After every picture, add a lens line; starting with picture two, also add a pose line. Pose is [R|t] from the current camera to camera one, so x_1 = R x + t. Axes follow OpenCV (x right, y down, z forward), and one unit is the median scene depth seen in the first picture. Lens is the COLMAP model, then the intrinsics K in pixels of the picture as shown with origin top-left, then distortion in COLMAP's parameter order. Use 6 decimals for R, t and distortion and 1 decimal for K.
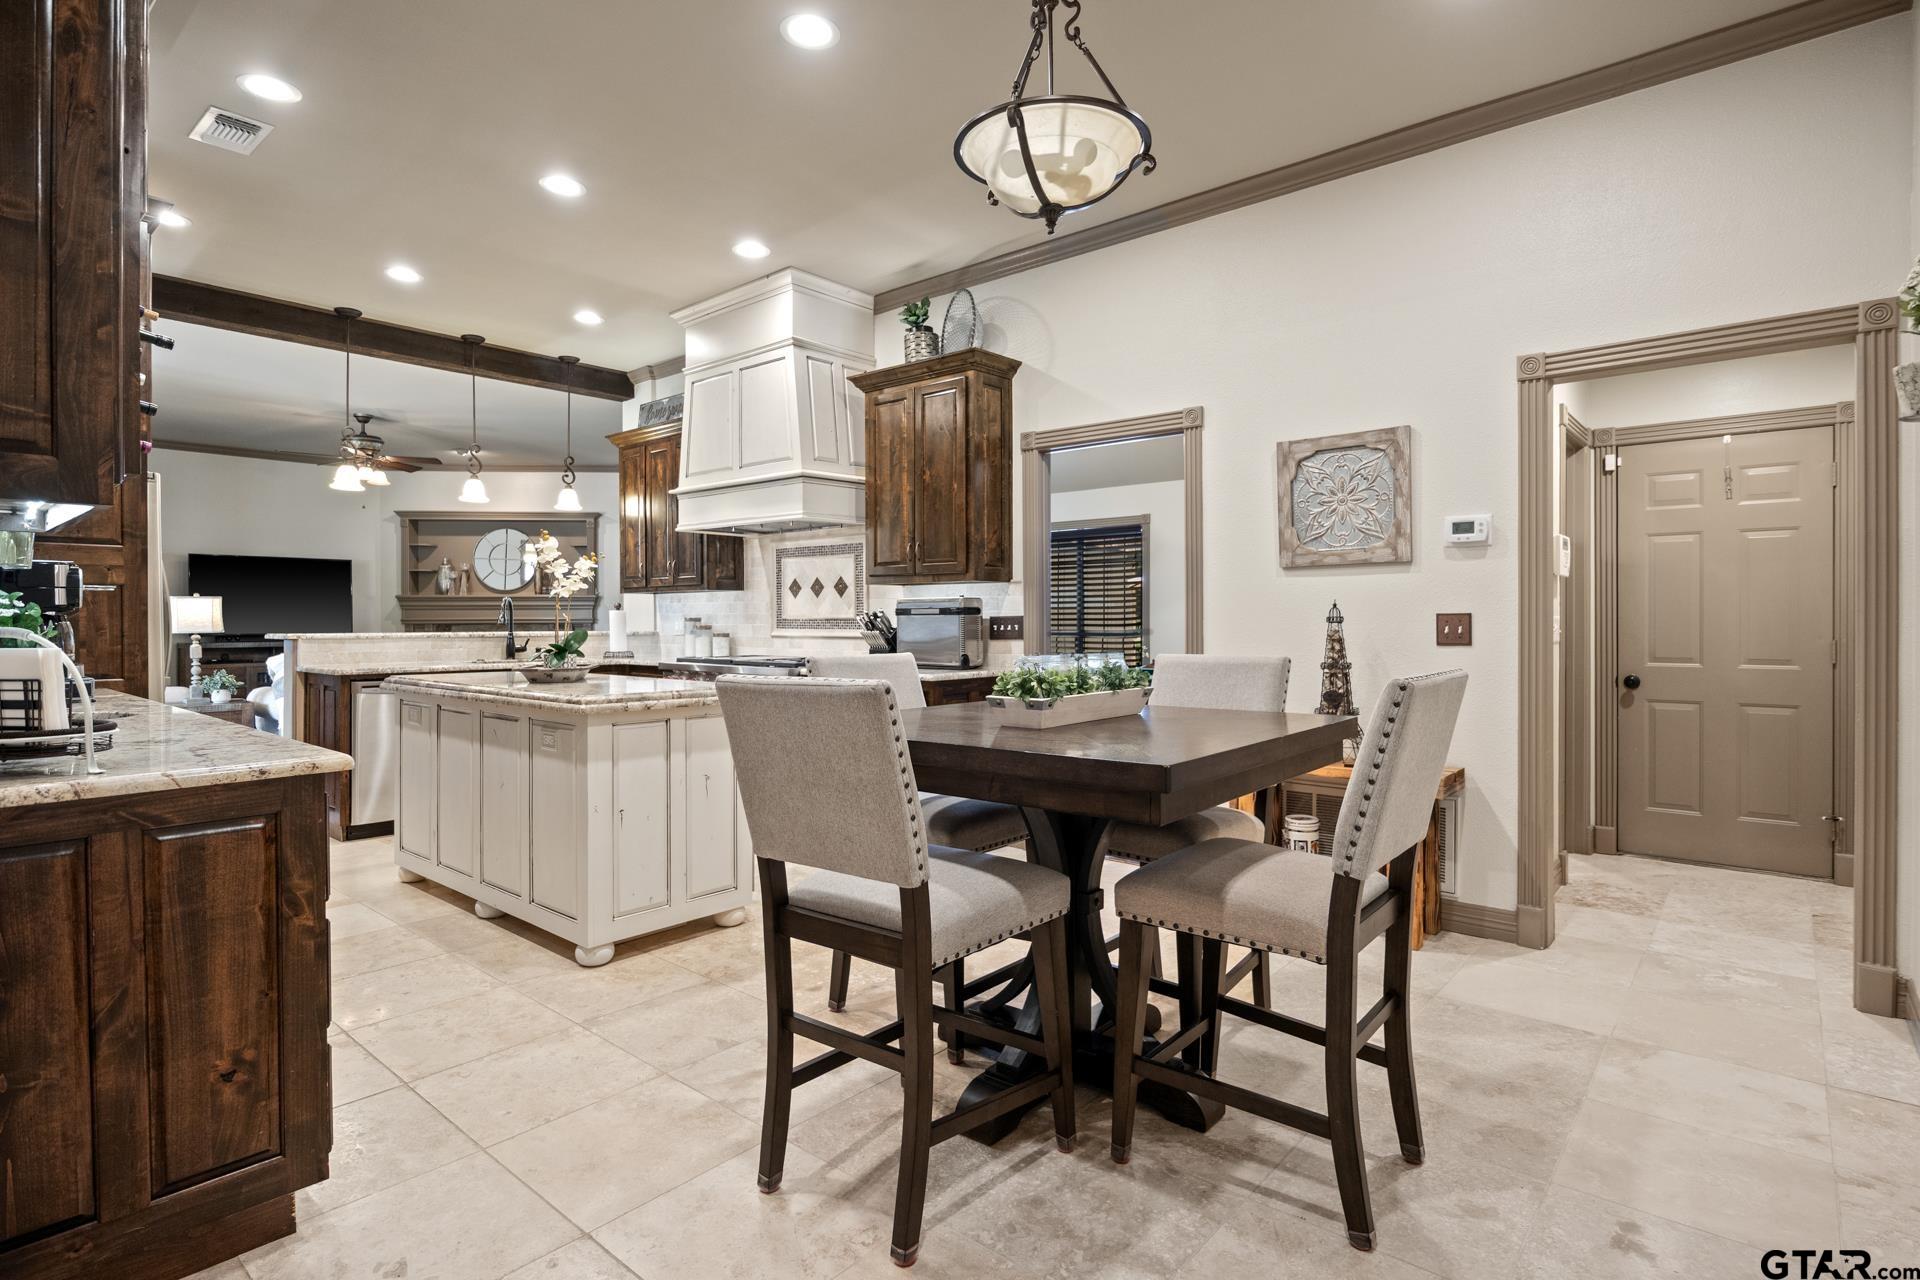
lens RADIAL K [[954.1, 0, 961.7], [0, 954.1, 622.6], [0, 0, 1]] dist [-0.002506, 0.000182]
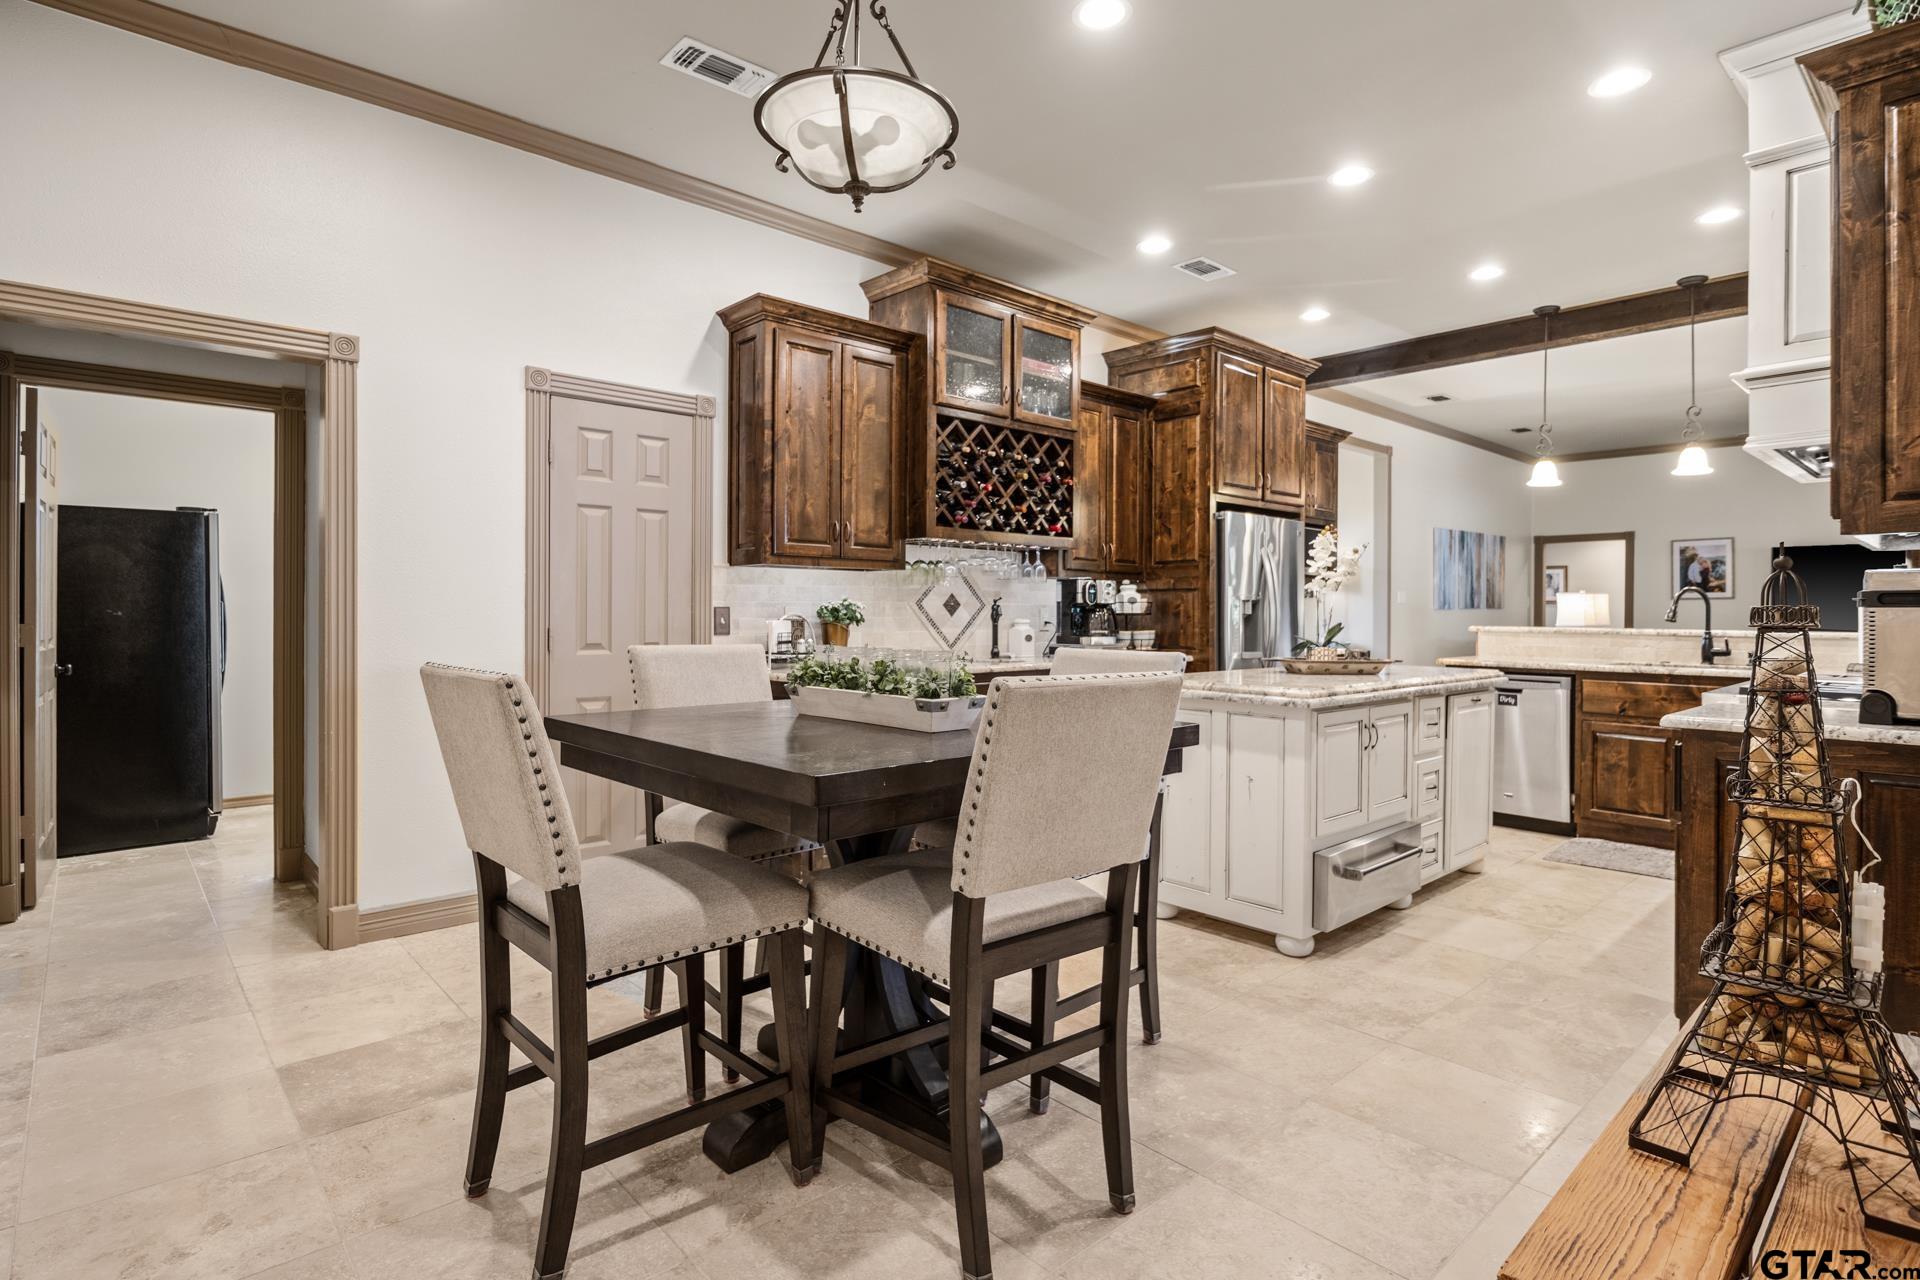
lens RADIAL K [[967.0, 0, 970.8], [0, 967.0, 618.4], [0, 0, 1]] dist [-0.004068, 0.000171]
pose [[-0.117147, 0.008470, -0.993078, 0.425324], [-0.009547, 0.999908, 0.009654, -0.002426], [0.993069, 0.010611, -0.117055, 0.495101]]
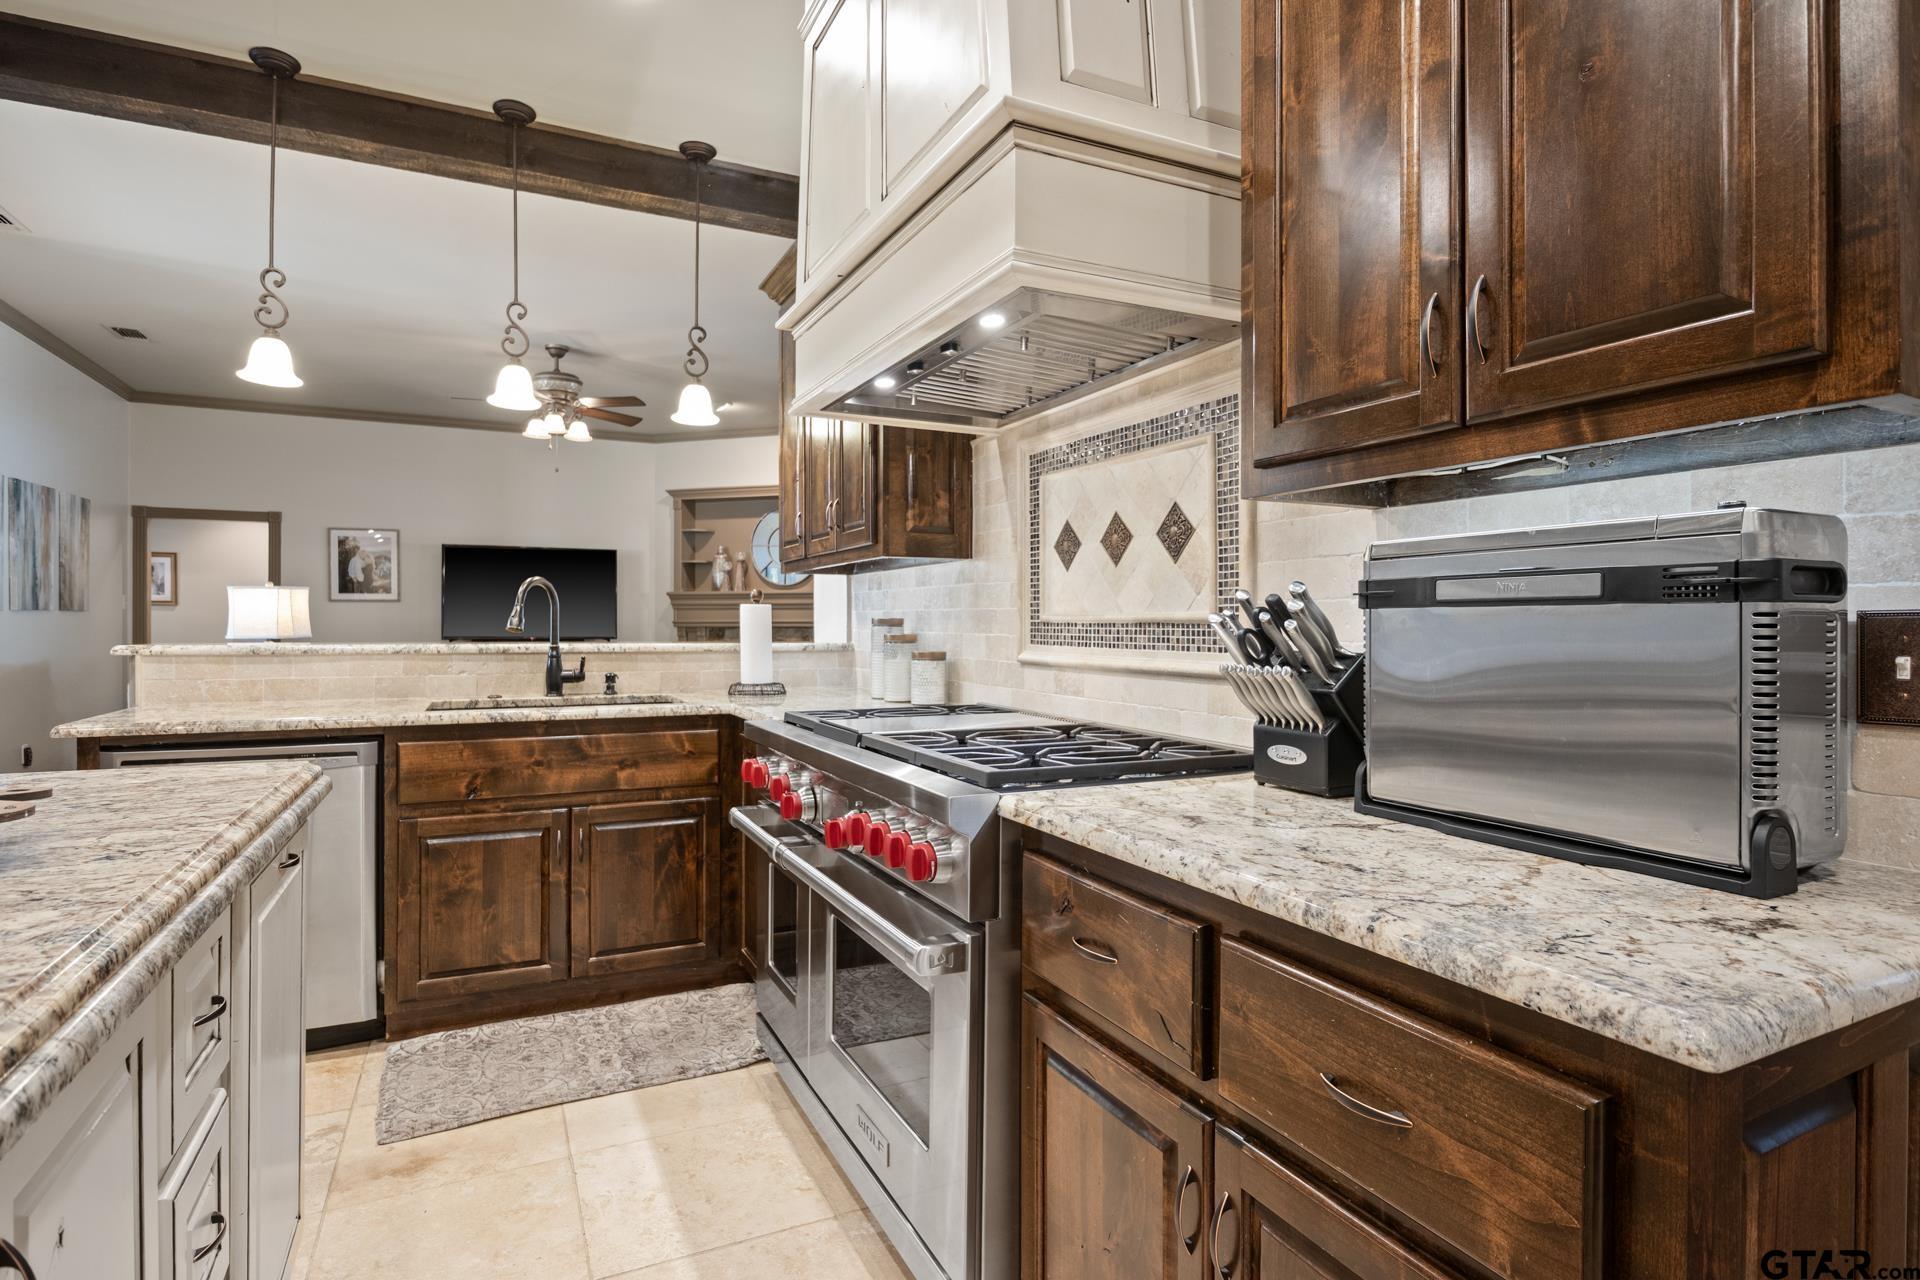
lens RADIAL K [[967.8, 0, 964.0], [0, 967.8, 625.9], [0, 0, 1]] dist [-0.008104, -0.000440]
pose [[0.920779, 0.005871, -0.390039, -0.056734], [-0.006511, 0.999979, -0.000319, -0.001746], [0.390029, 0.002834, 0.920798, 0.617485]]
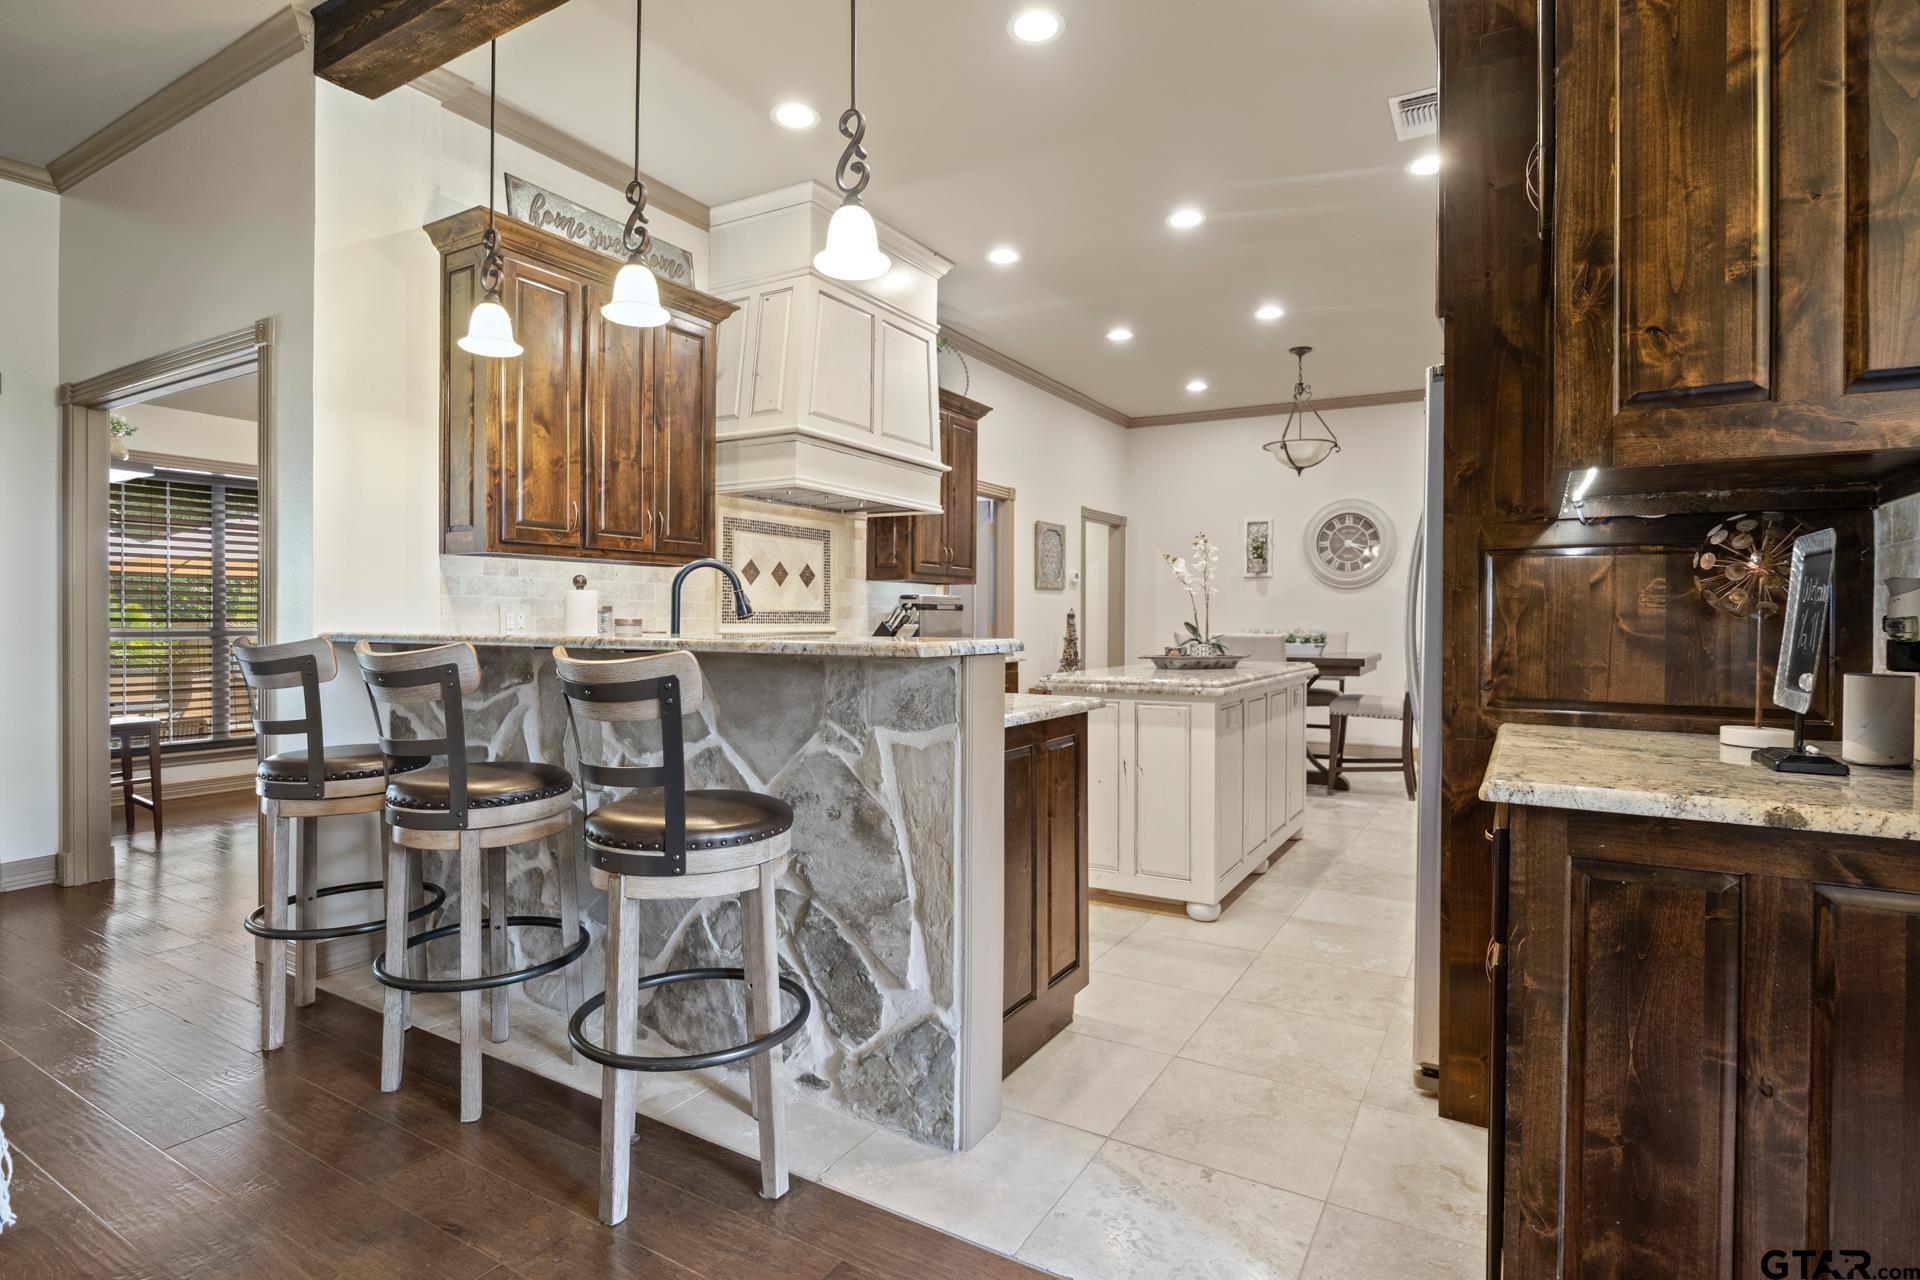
lens RADIAL K [[967.8, 0, 964.0], [0, 967.8, 625.9], [0, 0, 1]] dist [-0.008104, -0.000440]
pose [[-0.173468, -0.005940, 0.984822, -0.995835], [-0.001202, 0.999982, 0.005820, 0.003308], [-0.984839, -0.000175, -0.173472, 0.979333]]
